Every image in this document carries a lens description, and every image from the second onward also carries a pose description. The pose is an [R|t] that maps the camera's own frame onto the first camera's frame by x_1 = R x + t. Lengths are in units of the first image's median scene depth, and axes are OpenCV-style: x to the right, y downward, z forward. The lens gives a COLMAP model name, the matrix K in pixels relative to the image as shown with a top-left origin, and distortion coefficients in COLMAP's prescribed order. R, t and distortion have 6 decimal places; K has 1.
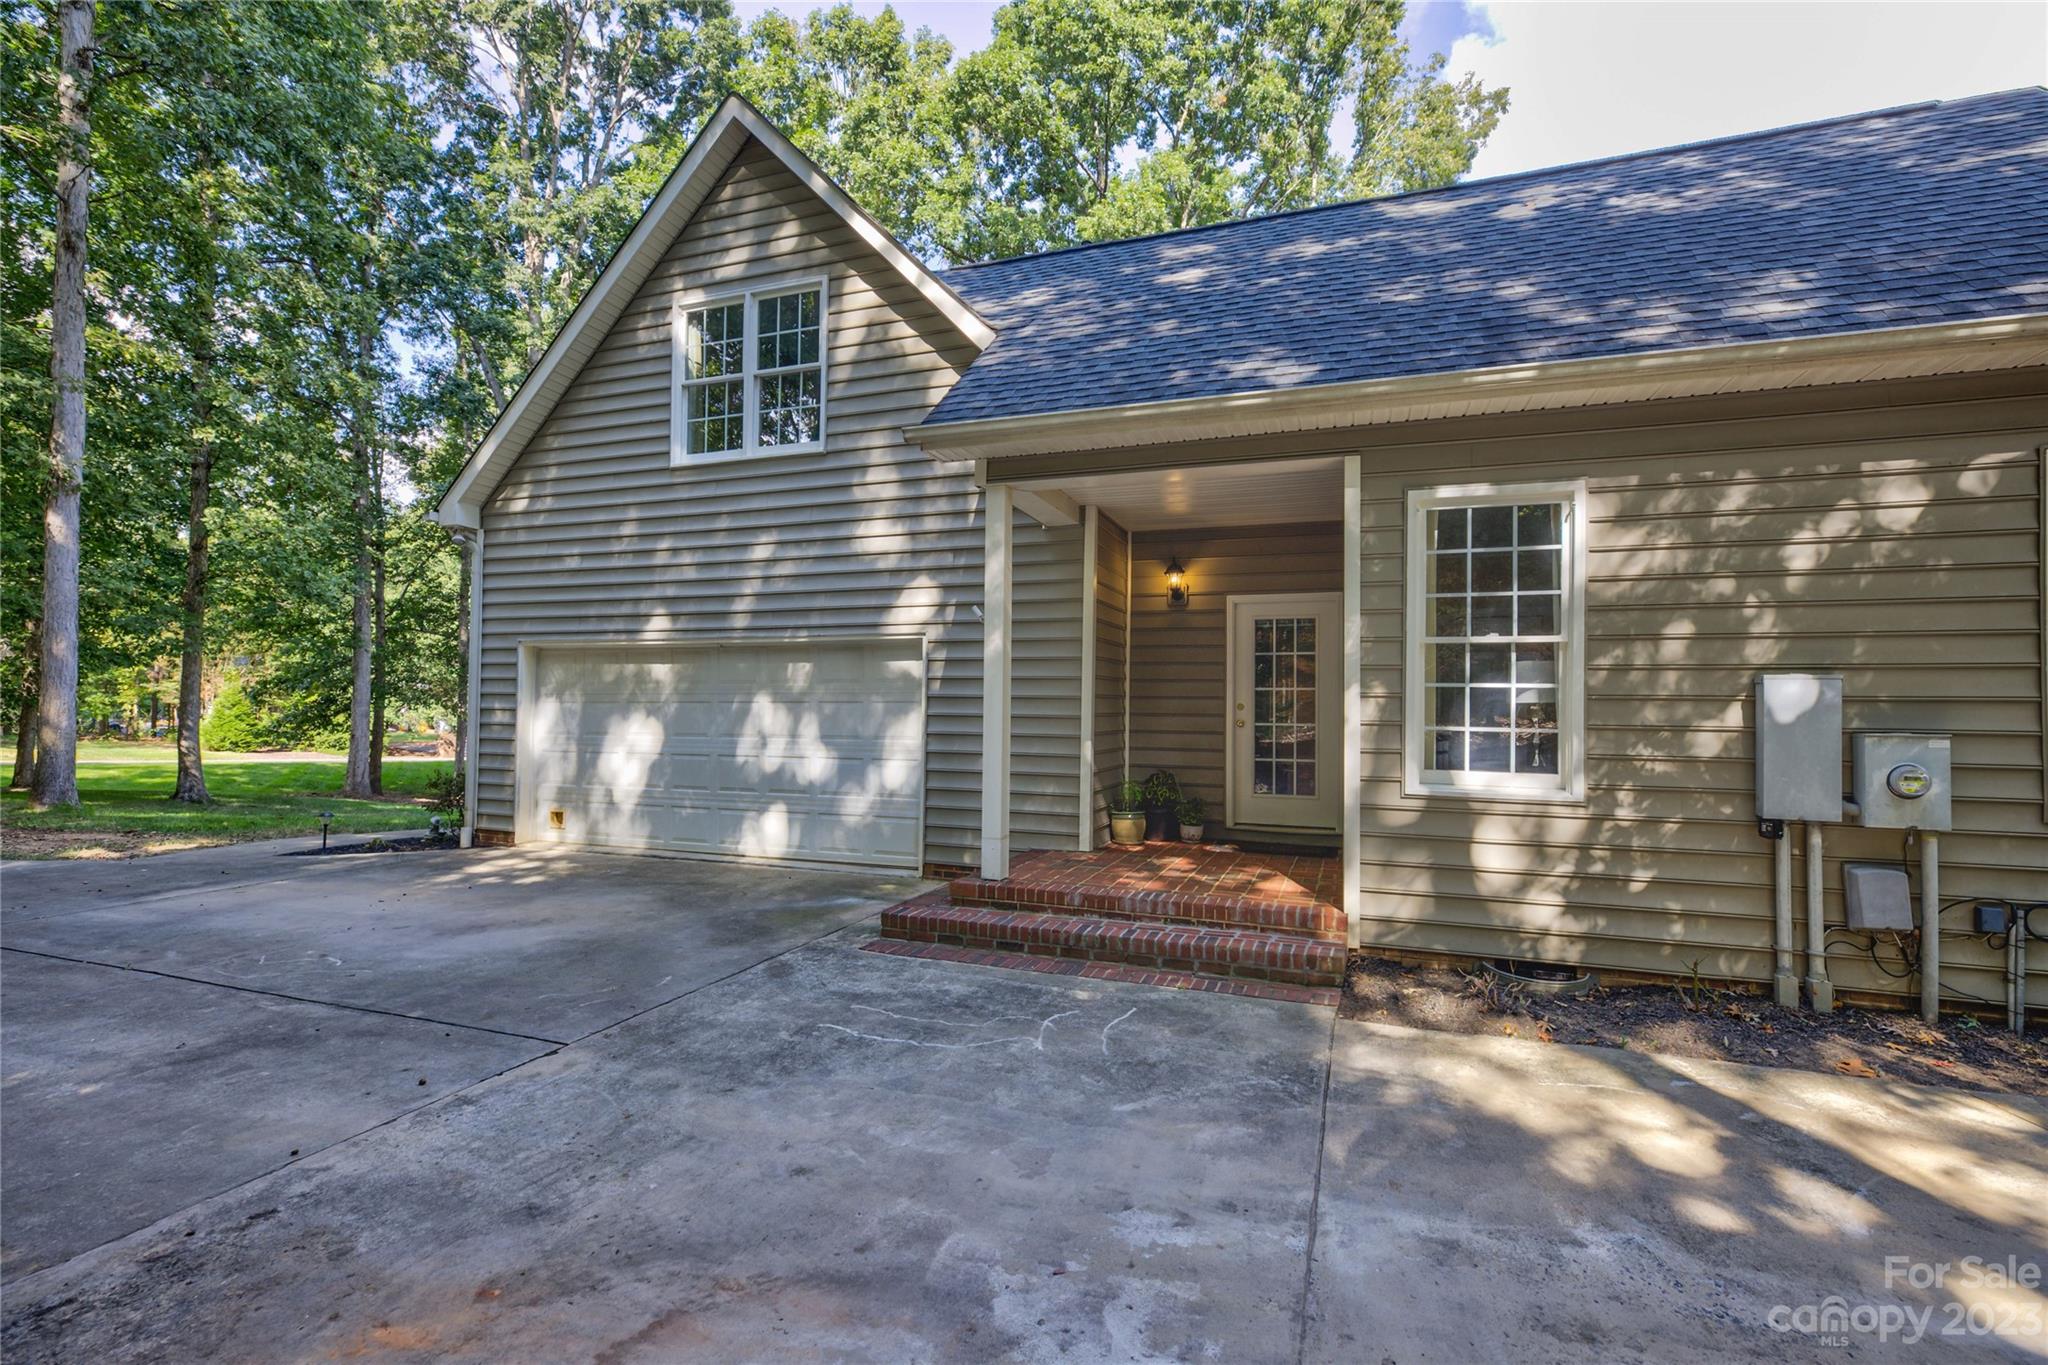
lens RADIAL K [[960.2, 0, 1026.2], [0, 960.2, 672.0], [0, 0, 1]] dist [0.021995, 0.000201]
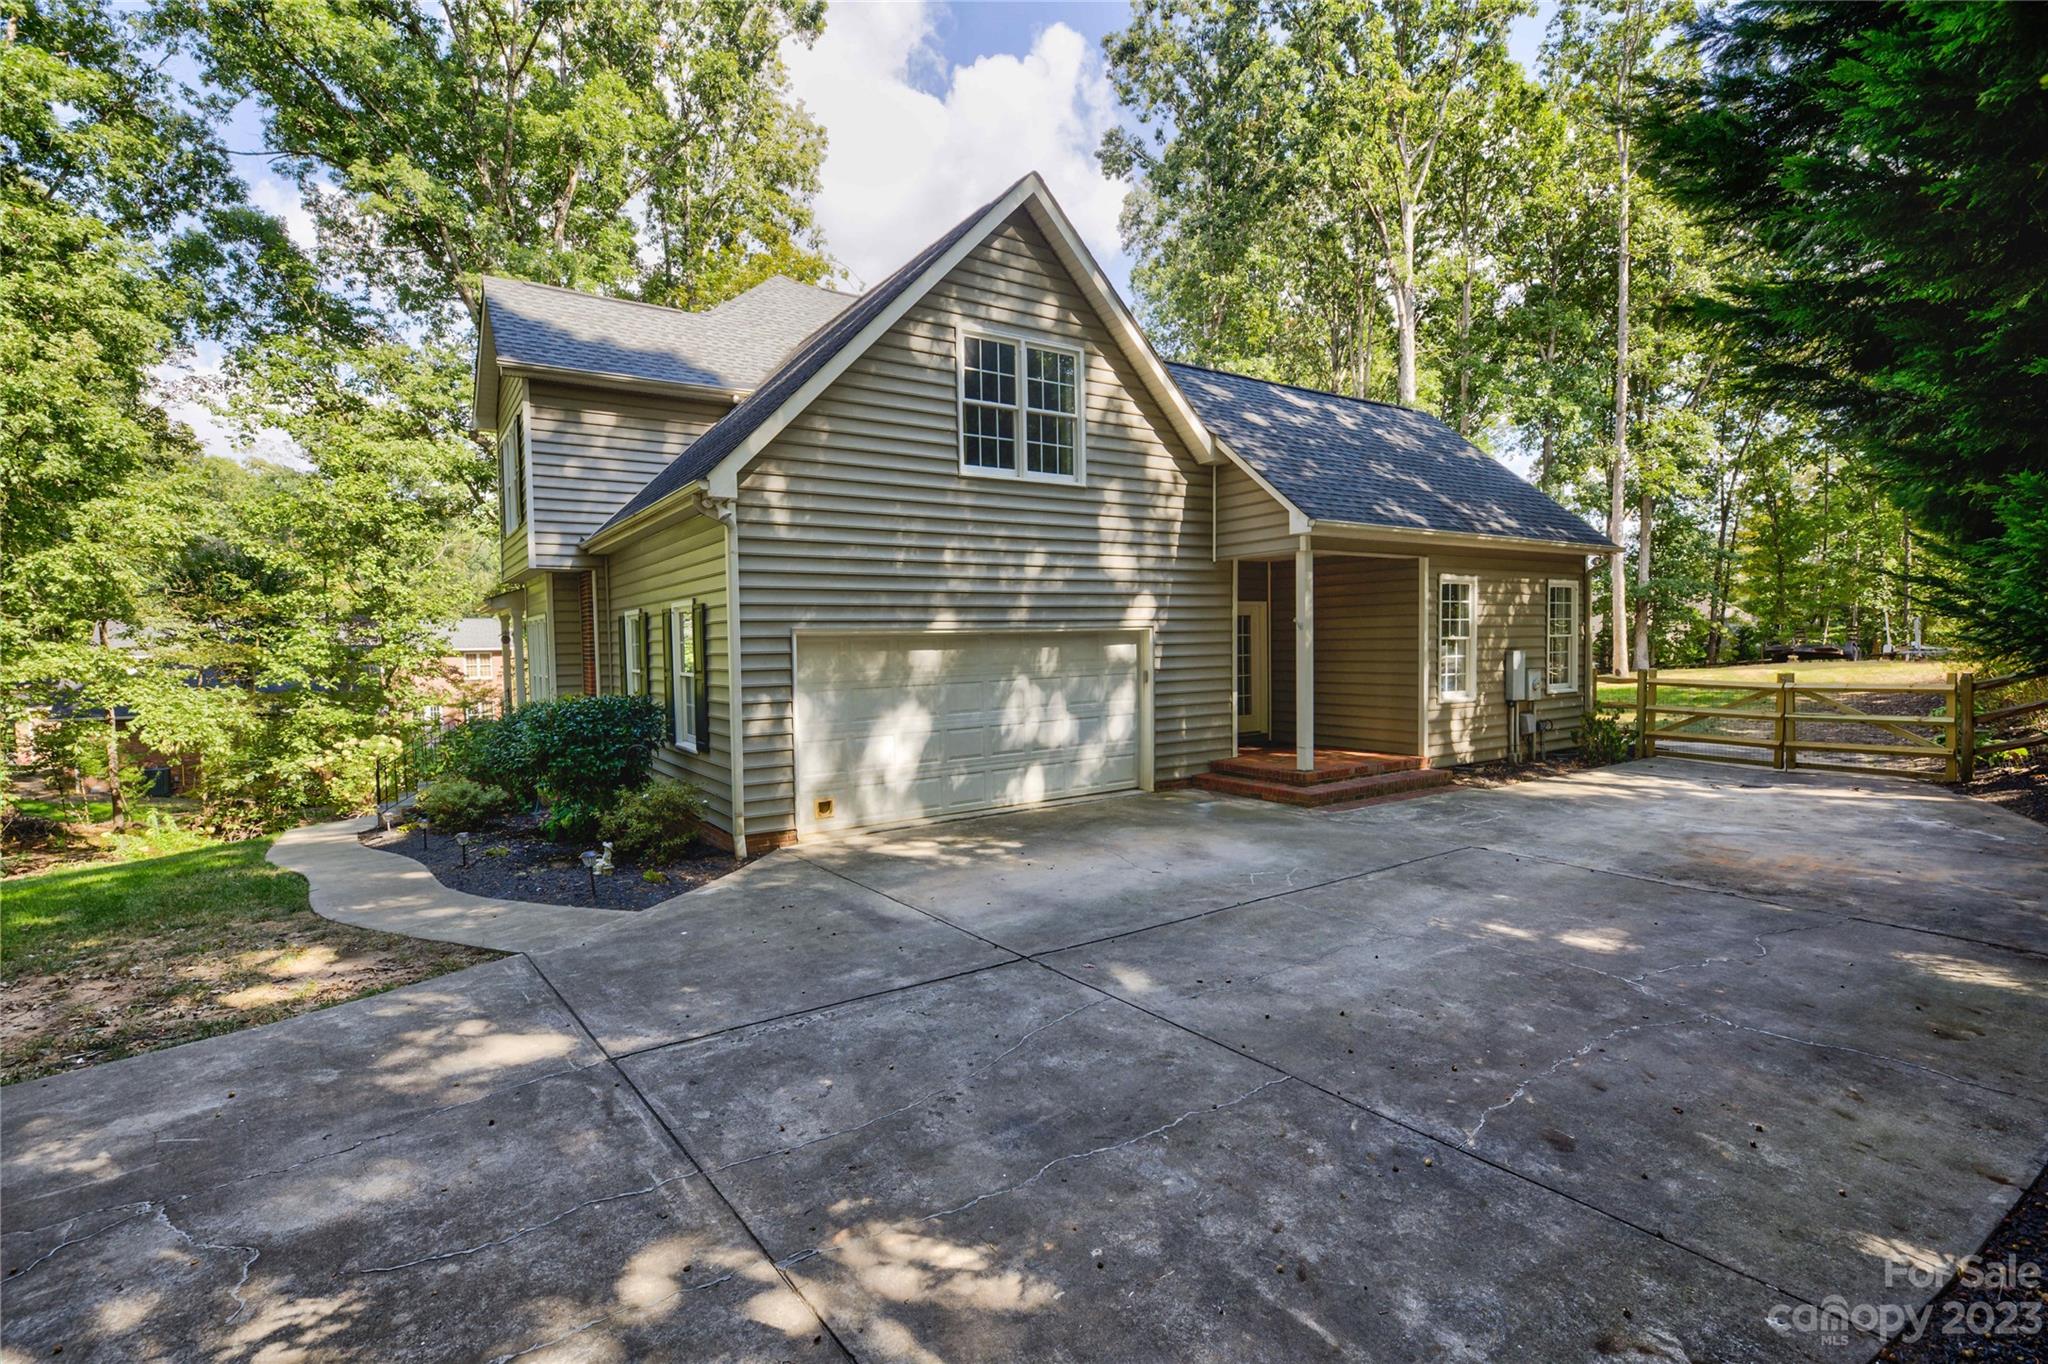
lens RADIAL K [[942.5, 0, 1015.4], [0, 942.5, 682.4], [0, 0, 1]] dist [-0.007236, -0.000143]
pose [[0.576171, -0.051621, 0.815697, -1.326330], [-0.002034, 0.997910, 0.064589, -0.046543], [-0.817326, -0.038874, 0.574862, 0.333053]]
